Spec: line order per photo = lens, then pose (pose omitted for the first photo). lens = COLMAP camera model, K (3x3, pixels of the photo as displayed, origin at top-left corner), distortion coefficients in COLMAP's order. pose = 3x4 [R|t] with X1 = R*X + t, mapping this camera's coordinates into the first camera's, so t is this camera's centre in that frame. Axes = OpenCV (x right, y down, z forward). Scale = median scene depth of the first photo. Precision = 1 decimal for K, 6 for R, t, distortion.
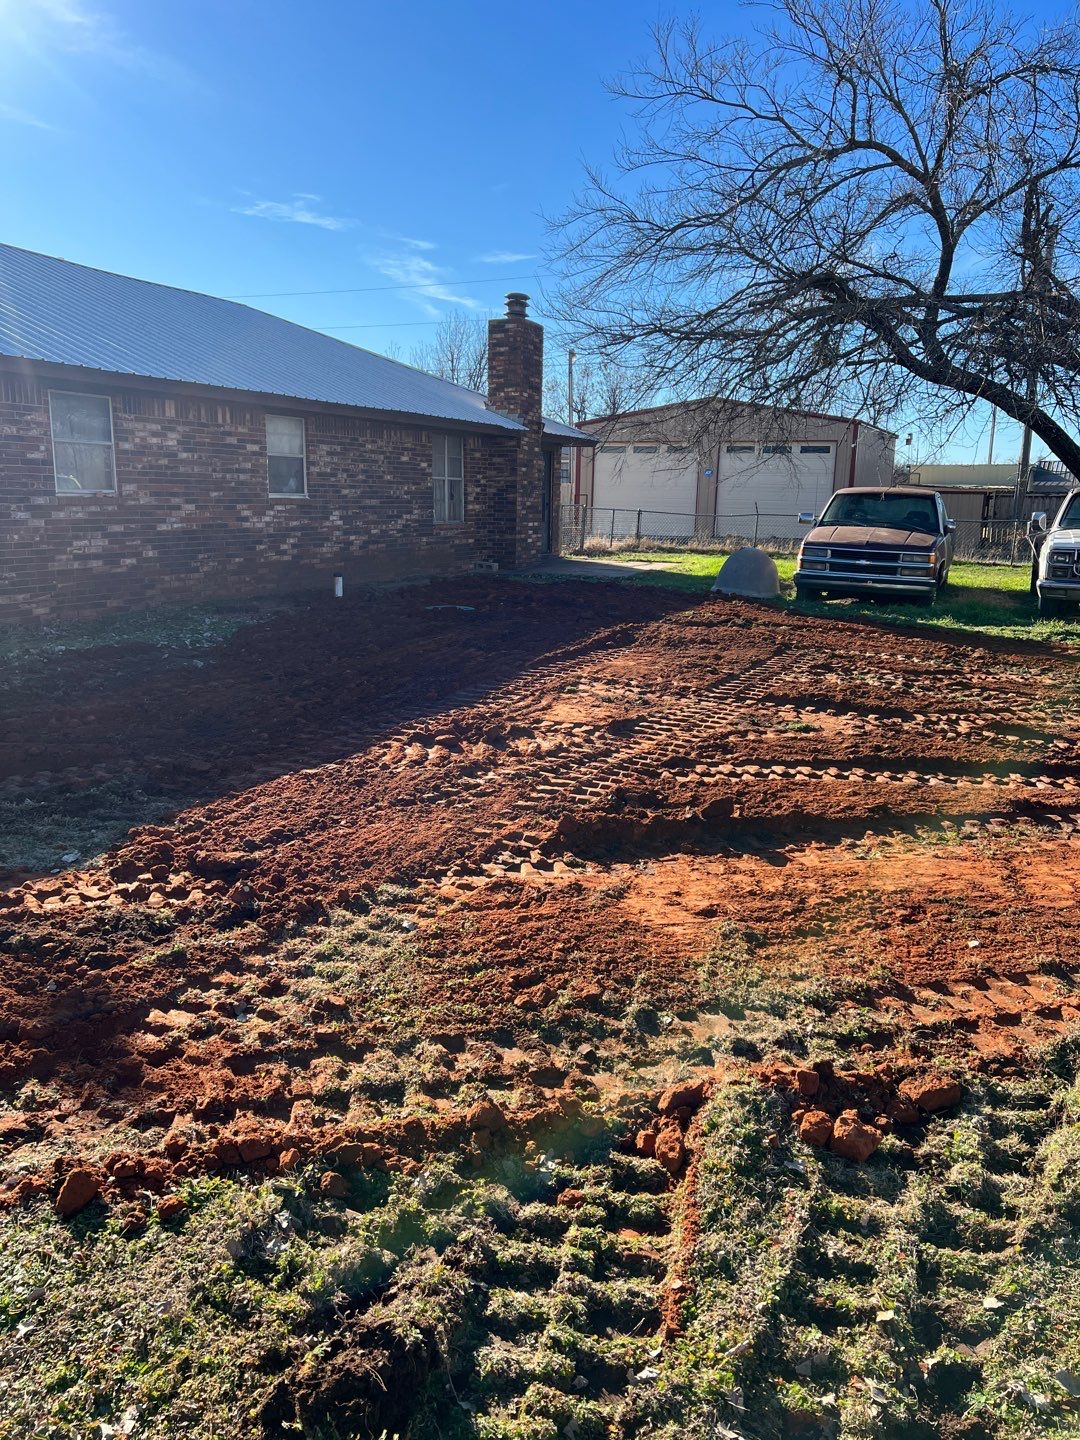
lens RADIAL K [[1109.8, 0, 540.3], [0, 1109.8, 720.7], [0, 0, 1]] dist [0.047688, -0.032449]
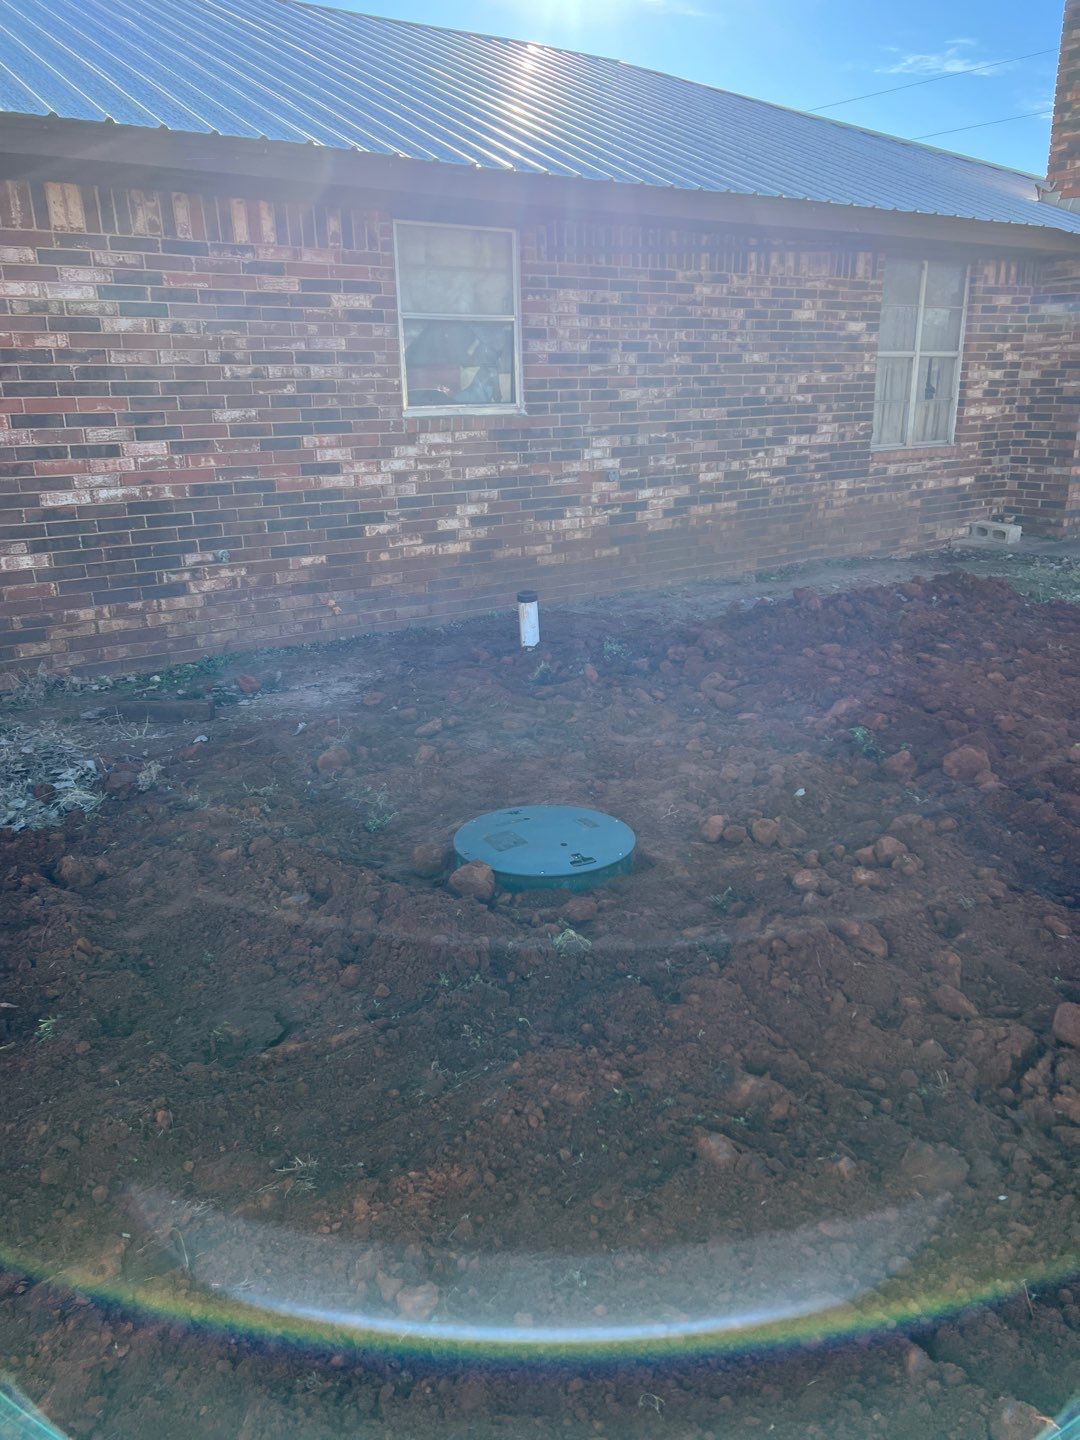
lens RADIAL K [[1109.8, 0, 541.8], [0, 1109.8, 724.6], [0, 0, 1]] dist [0.047688, -0.032449]
pose [[0.870210, 0.119090, -0.478071, 0.032456], [-0.071414, 0.990588, 0.116769, -0.126907], [0.487478, -0.067472, 0.870524, 0.596706]]
